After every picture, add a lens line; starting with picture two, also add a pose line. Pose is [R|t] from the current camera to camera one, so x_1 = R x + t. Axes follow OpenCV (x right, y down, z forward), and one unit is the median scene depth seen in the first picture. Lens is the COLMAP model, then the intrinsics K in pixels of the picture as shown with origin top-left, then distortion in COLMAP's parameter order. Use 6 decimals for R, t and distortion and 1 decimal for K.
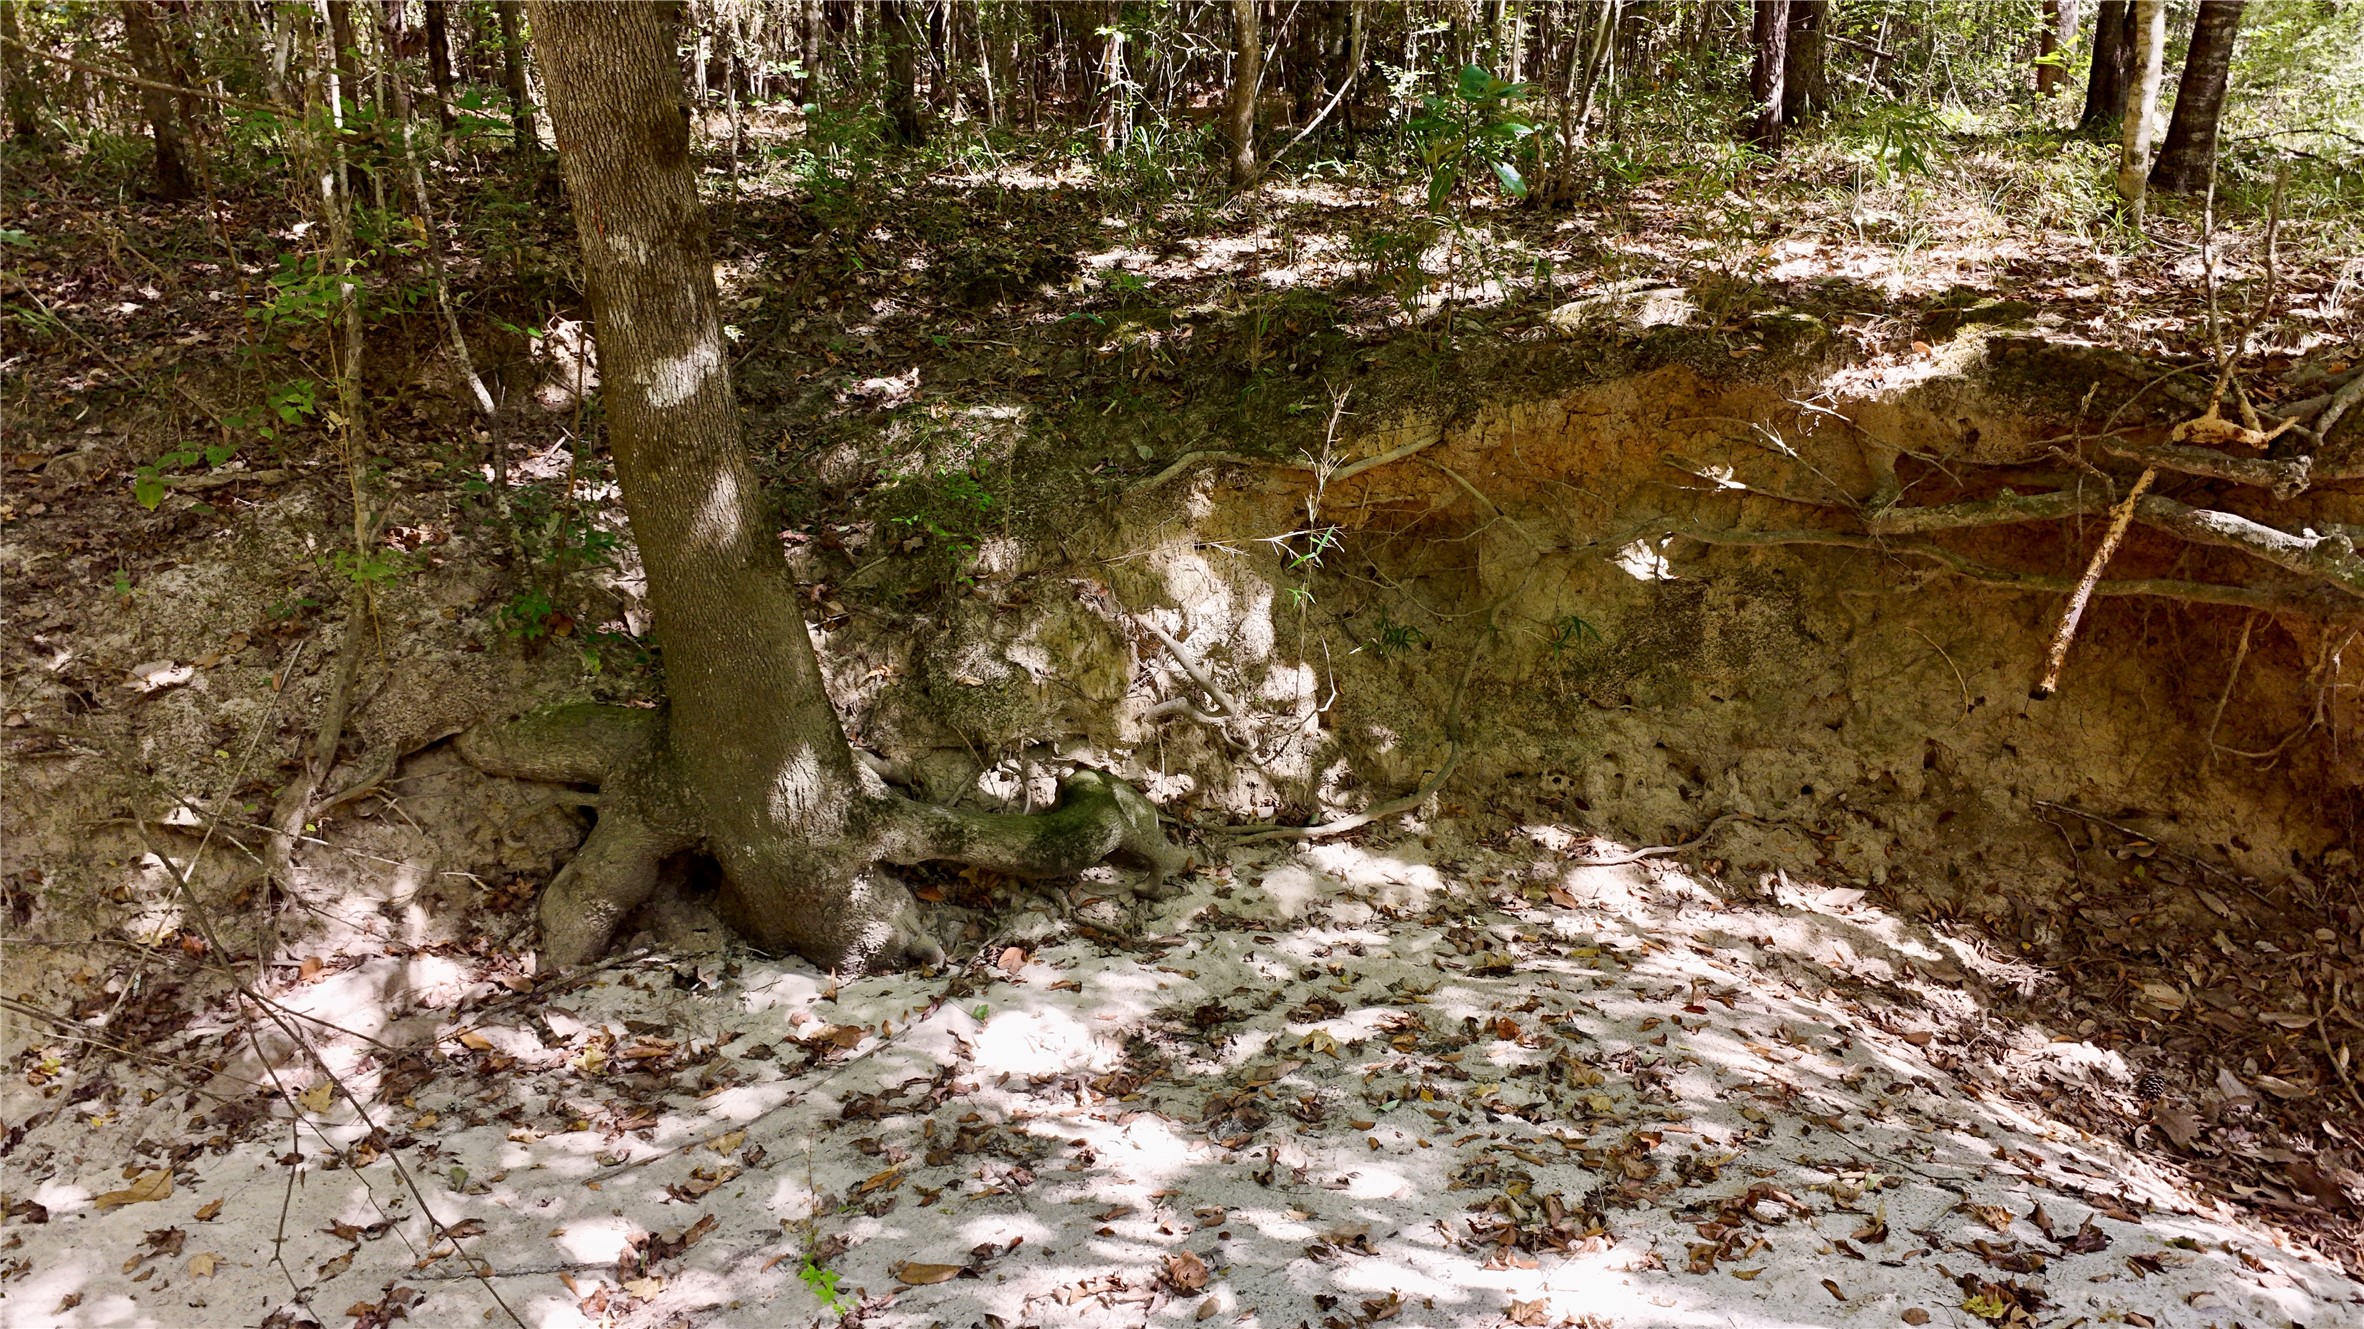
lens RADIAL K [[1742.7, 0, 1182.6], [0, 1742.7, 645.5], [0, 0, 1]] dist [-0.044365, -0.002579]
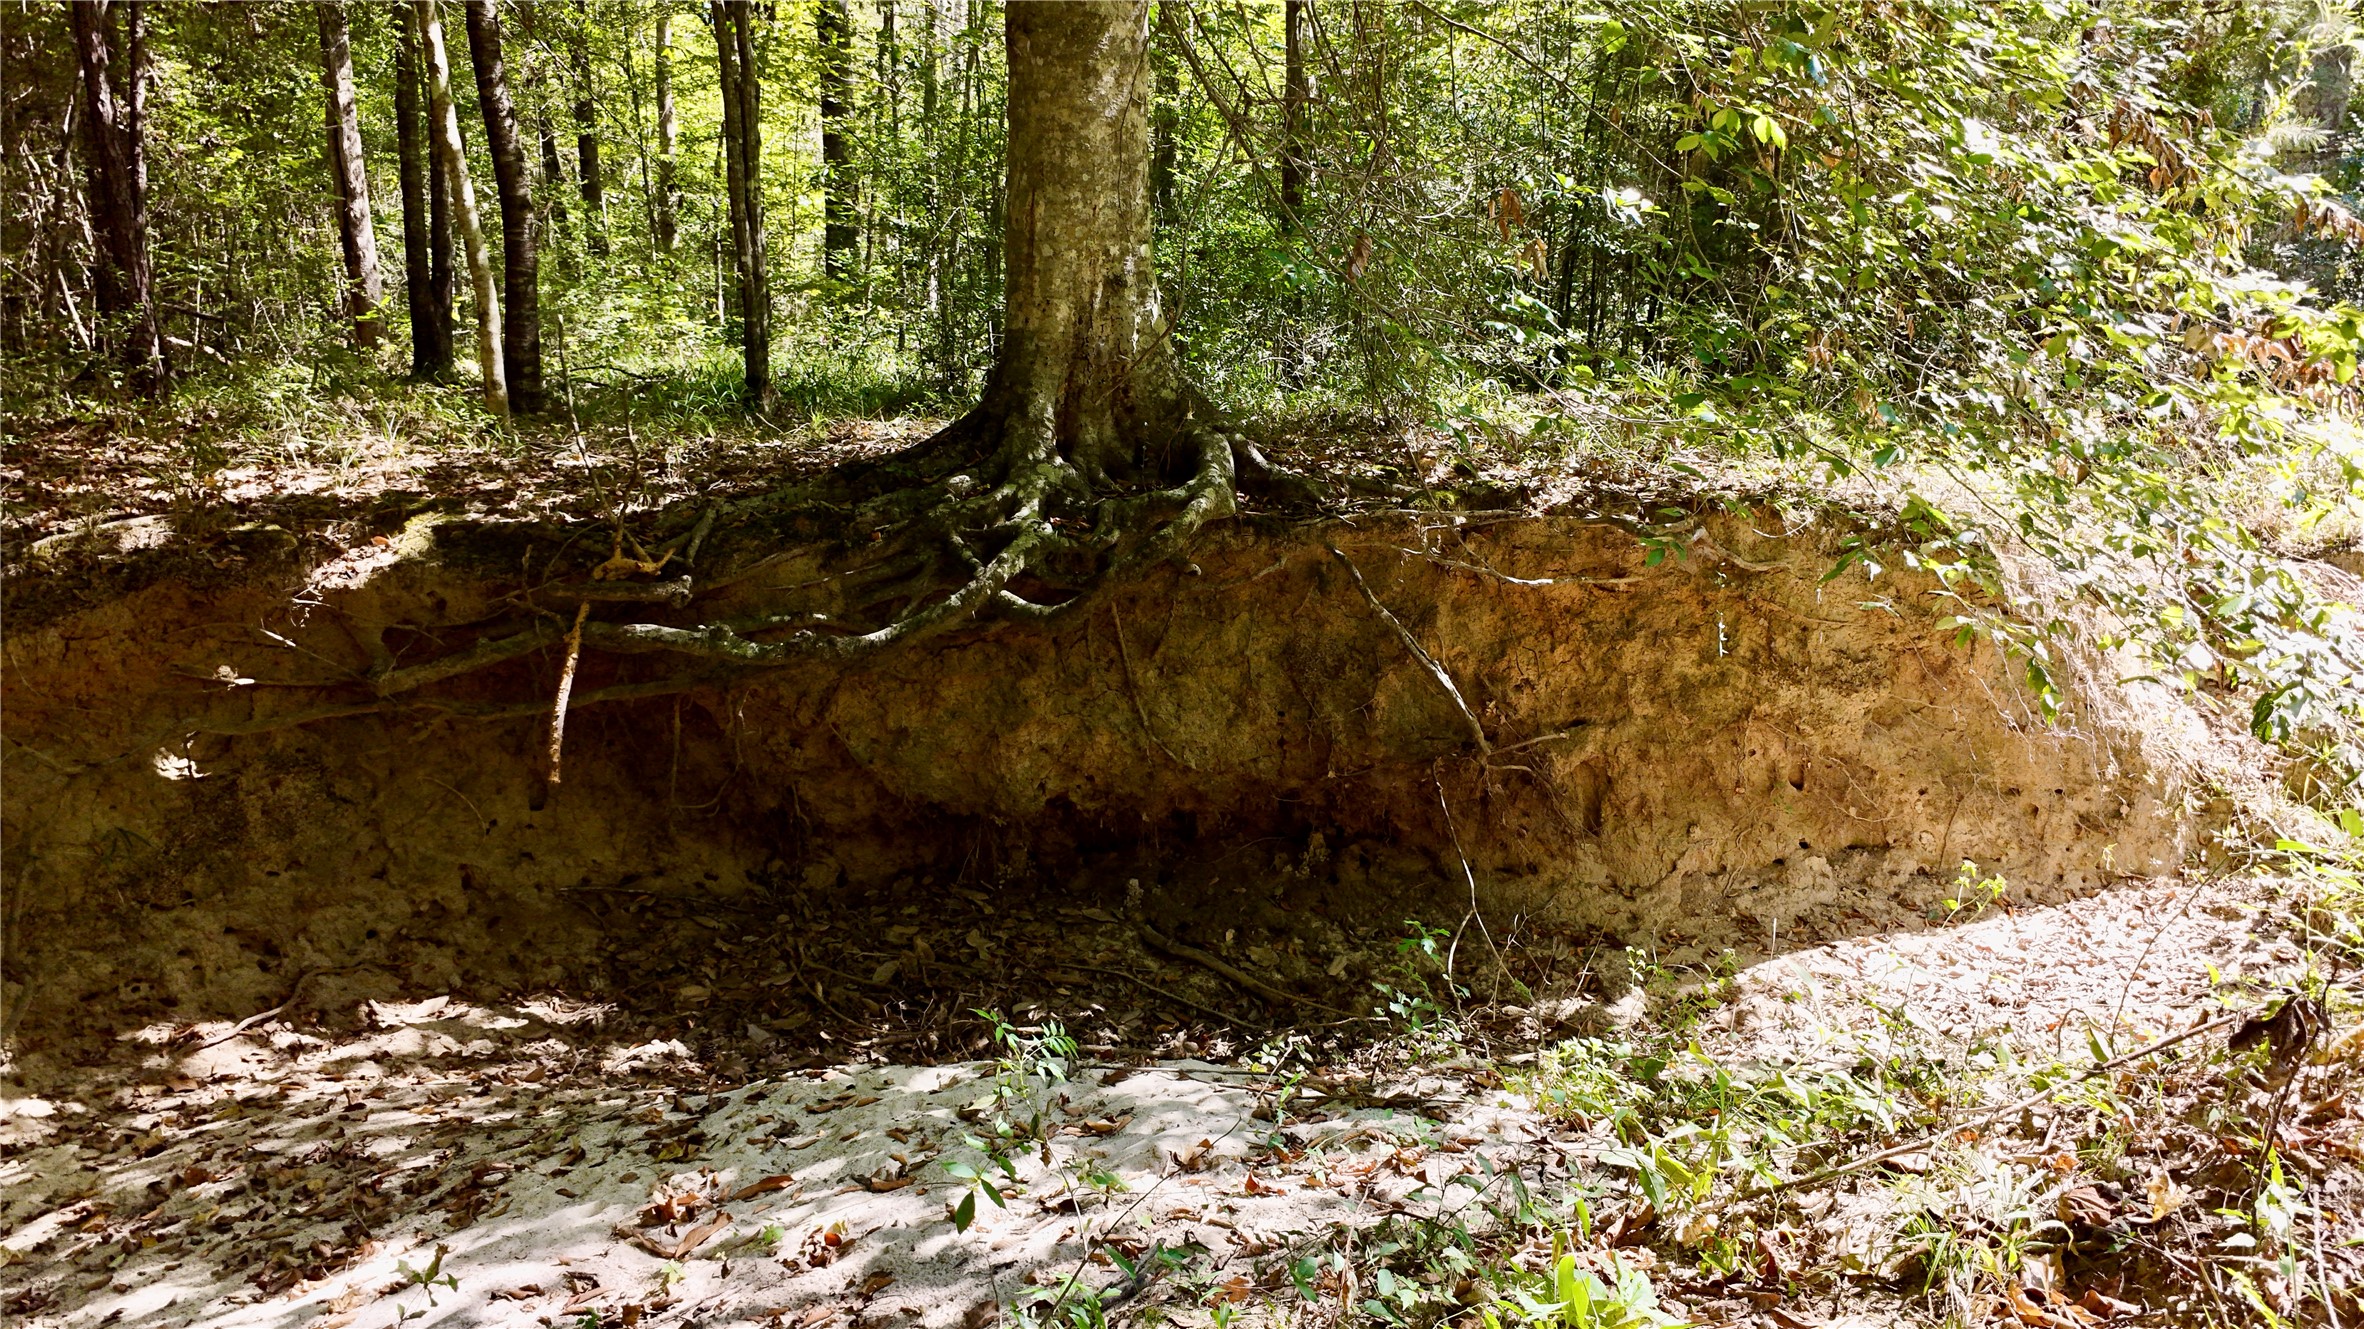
lens RADIAL K [[1742.7, 0, 1177.5], [0, 1742.7, 666.0], [0, 0, 1]] dist [-0.044365, -0.002579]
pose [[0.621981, -0.155319, 0.767474, -0.158695], [0.256779, 0.966389, -0.012526, 0.067861], [-0.739733, 0.204862, 0.640958, -0.155973]]
